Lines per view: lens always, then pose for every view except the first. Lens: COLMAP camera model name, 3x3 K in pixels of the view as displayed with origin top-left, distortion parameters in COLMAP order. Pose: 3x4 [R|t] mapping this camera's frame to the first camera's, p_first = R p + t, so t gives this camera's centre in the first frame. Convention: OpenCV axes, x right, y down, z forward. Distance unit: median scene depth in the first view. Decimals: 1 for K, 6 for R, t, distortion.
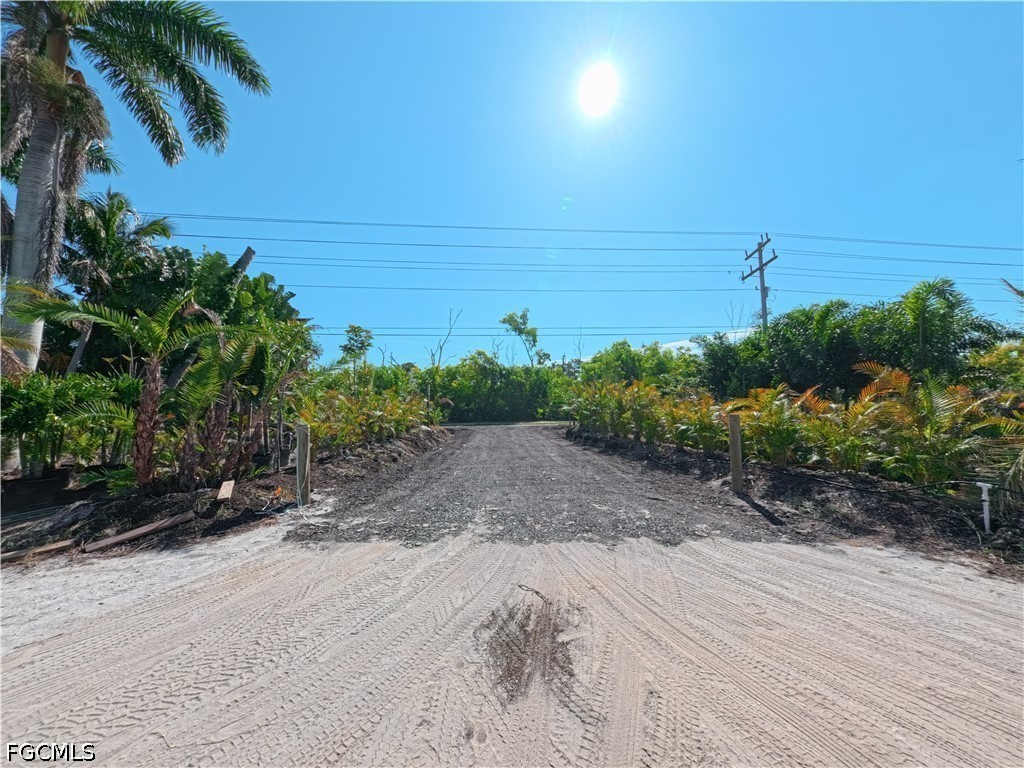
lens RADIAL K [[355.4, 0, 512.0], [0, 355.4, 384.0], [0, 0, 1]] dist [-0.006690, 0.000268]
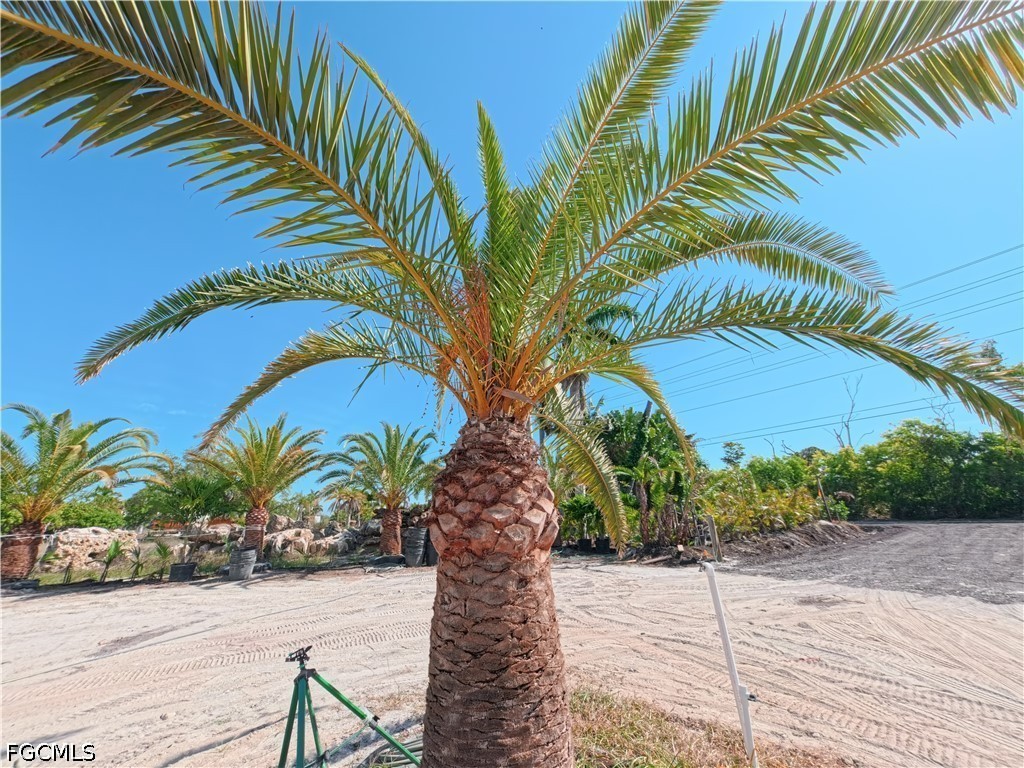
lens RADIAL K [[355.4, 0, 512.0], [0, 355.4, 384.0], [0, 0, 1]] dist [-0.006690, 0.000268]
pose [[0.535760, -0.297081, -0.790382, 0.558062], [0.080837, 0.949808, -0.302209, -0.063166], [0.840492, 0.098019, 0.532885, -0.976709]]
